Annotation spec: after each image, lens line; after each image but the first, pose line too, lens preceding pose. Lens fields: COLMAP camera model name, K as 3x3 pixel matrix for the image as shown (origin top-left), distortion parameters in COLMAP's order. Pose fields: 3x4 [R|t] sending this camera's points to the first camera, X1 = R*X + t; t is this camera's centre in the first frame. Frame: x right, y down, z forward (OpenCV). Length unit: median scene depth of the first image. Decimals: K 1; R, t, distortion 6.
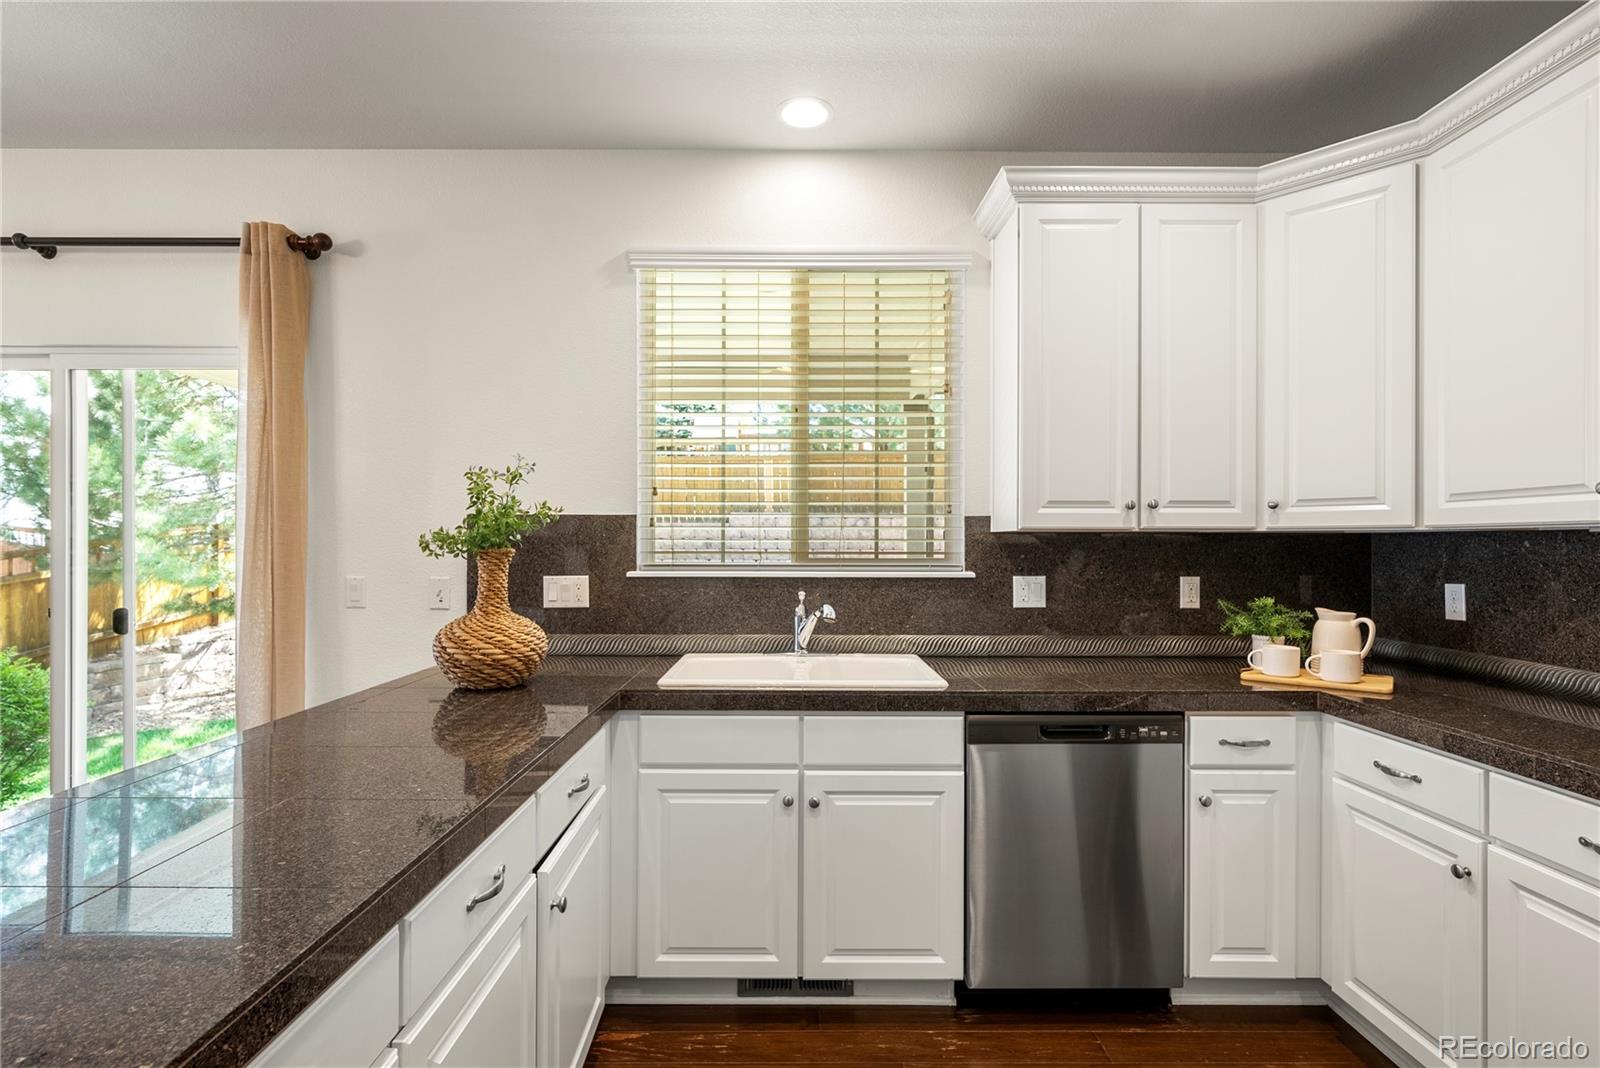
lens RADIAL K [[759.9, 0, 792.5], [0, 759.9, 540.0], [0, 0, 1]] dist [-0.002969, 0.002166]
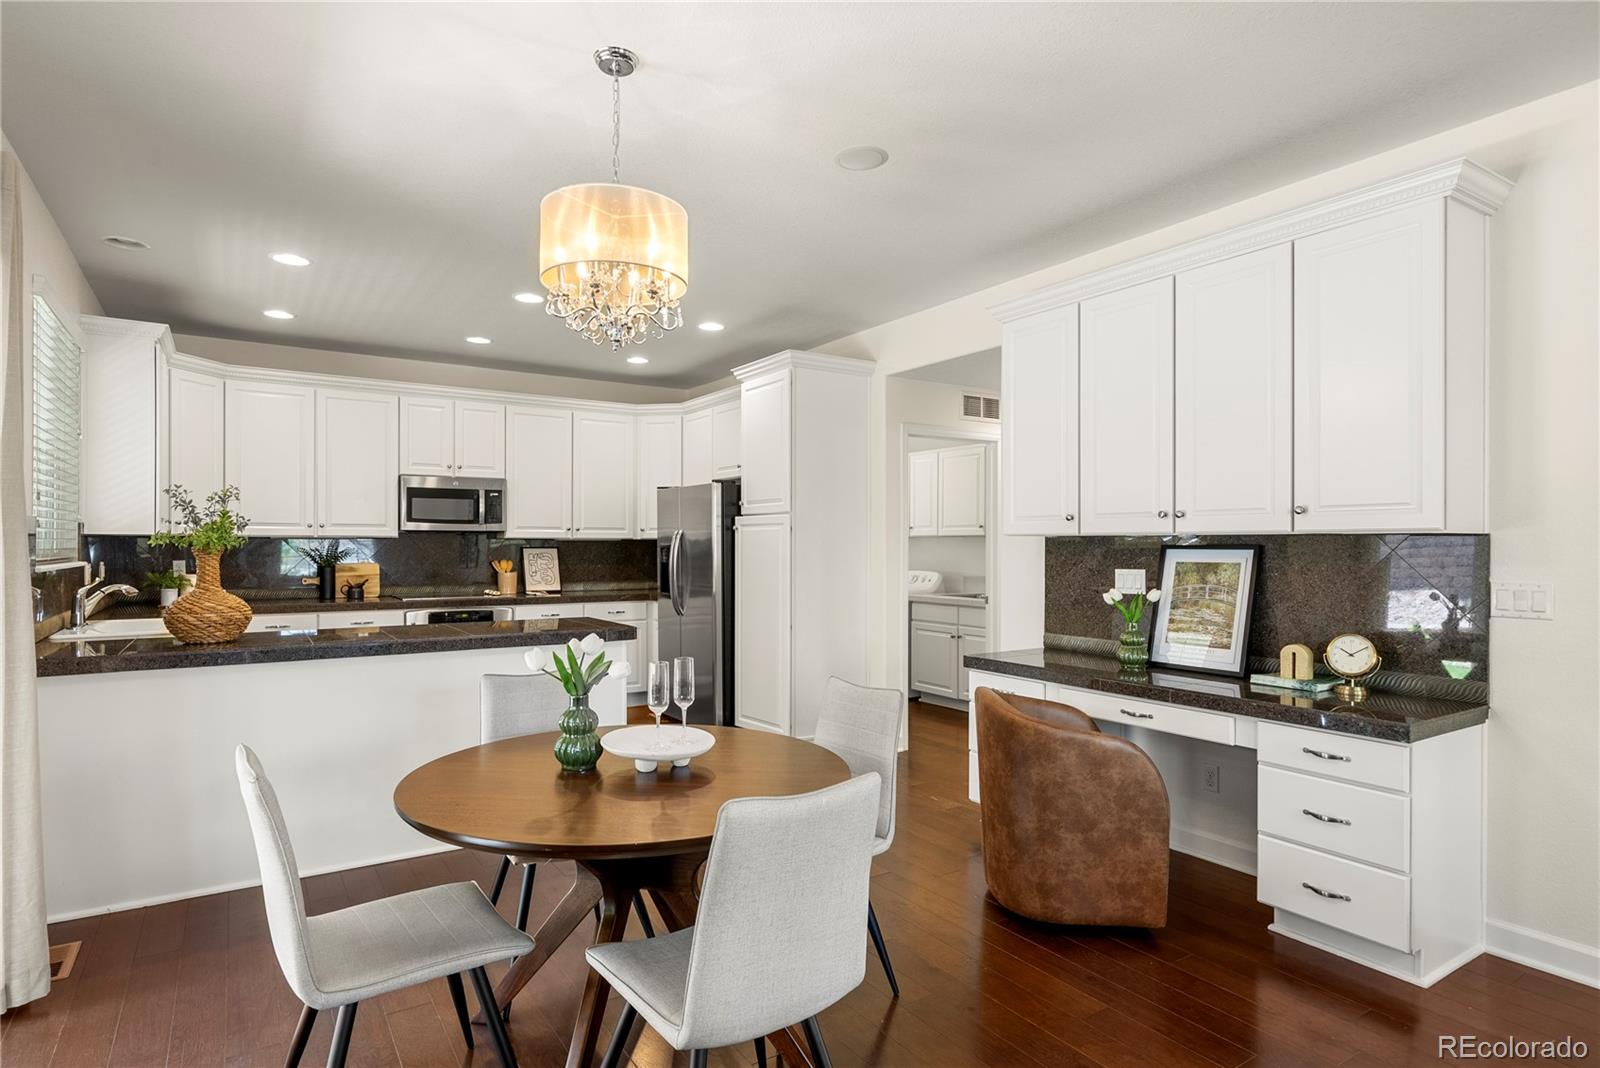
lens RADIAL K [[856.3, 0, 790.2], [0, 856.3, 535.2], [0, 0, 1]] dist [-0.000156, -0.000541]
pose [[-0.535002, 0.004966, 0.844836, -1.955573], [-0.009542, 0.999883, -0.011920, -0.001603], [-0.844797, -0.014439, -0.534892, 0.769966]]
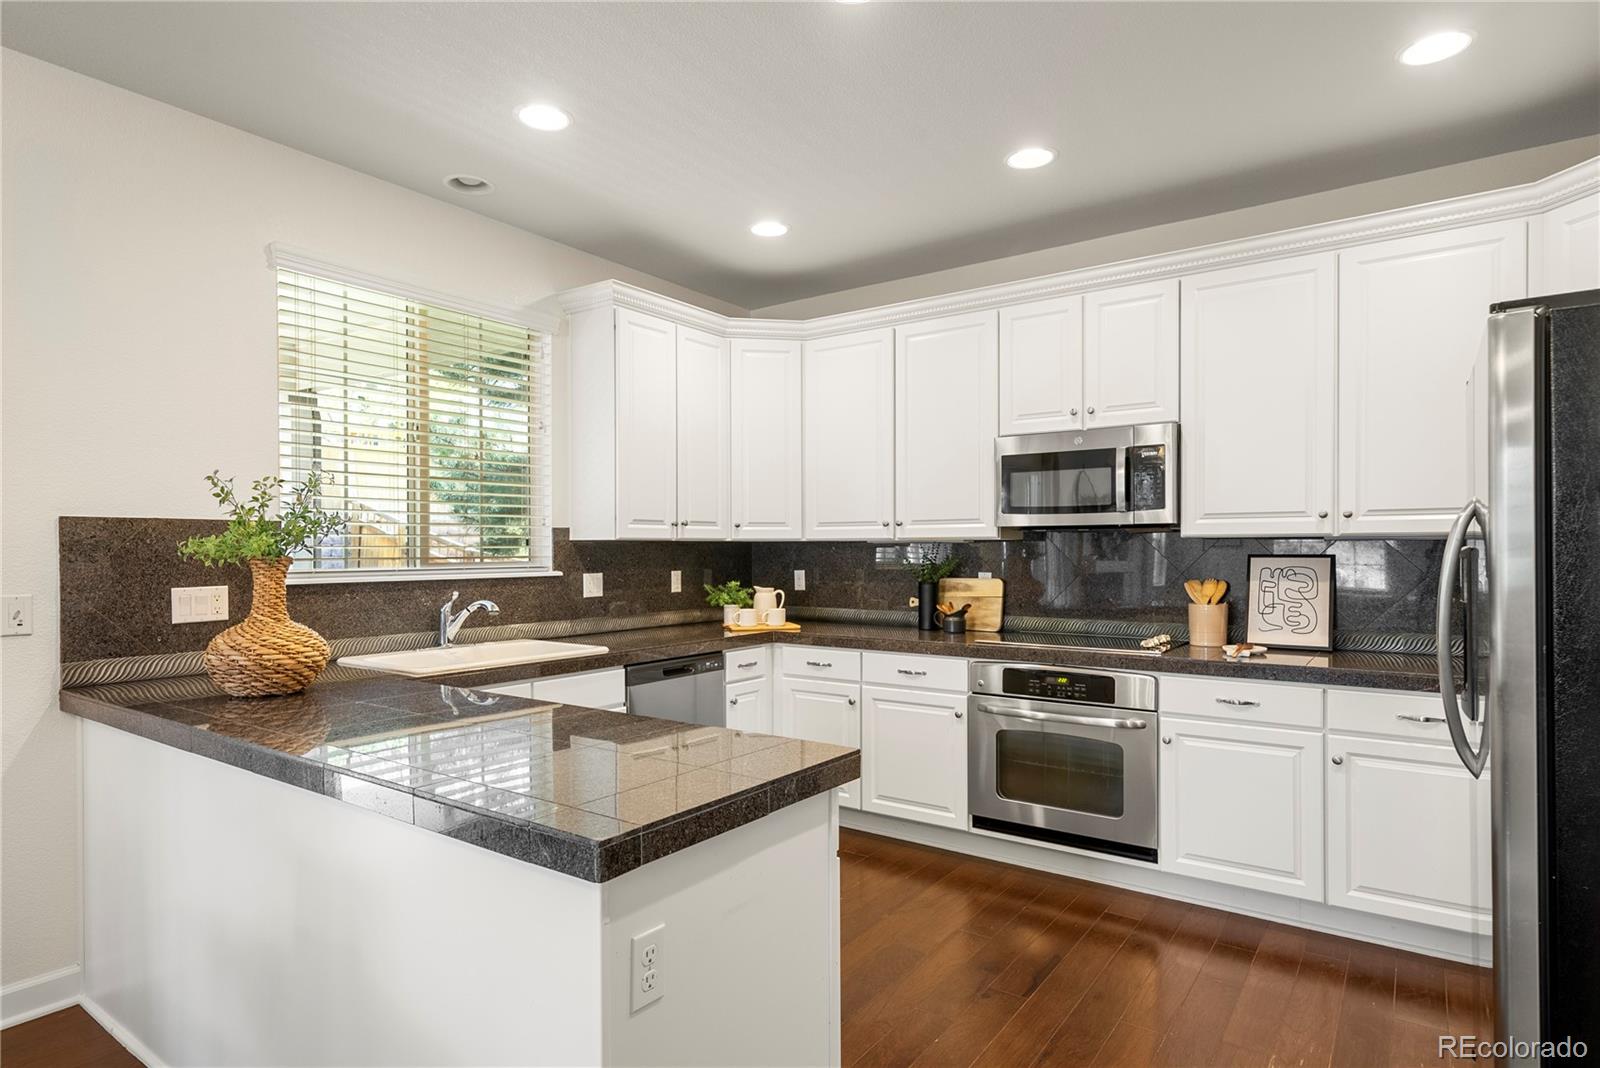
lens RADIAL K [[870.1, 0, 788.9], [0, 870.1, 546.6], [0, 0, 1]] dist [-0.006375, -0.001280]
pose [[0.590696, -0.002418, 0.806891, -0.755030], [-0.000643, 0.999994, 0.003468, -0.005348], [-0.806894, -0.002567, 0.590690, -0.190575]]
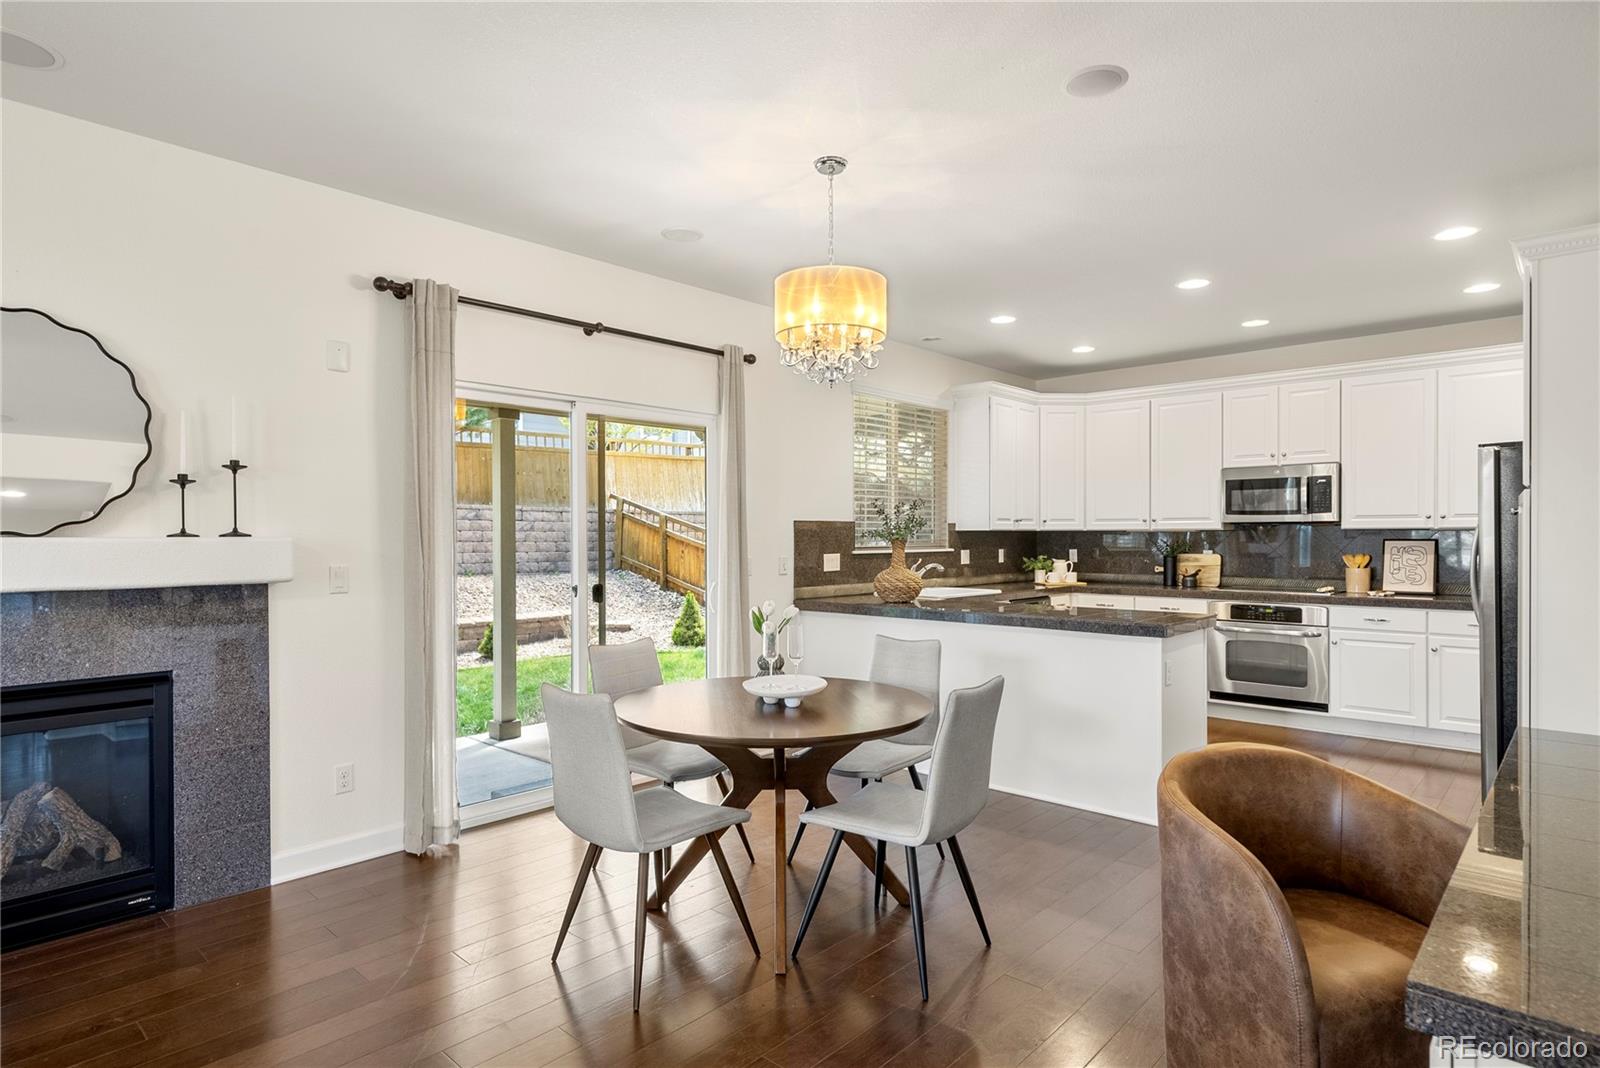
lens RADIAL K [[856.3, 0, 793.0], [0, 856.3, 536.7], [0, 0, 1]] dist [-0.000156, -0.000541]
pose [[0.684353, -0.005120, 0.729133, -1.986175], [-0.000567, 0.999971, 0.007554, -0.011391], [-0.729151, -0.005583, 0.684330, -0.383854]]
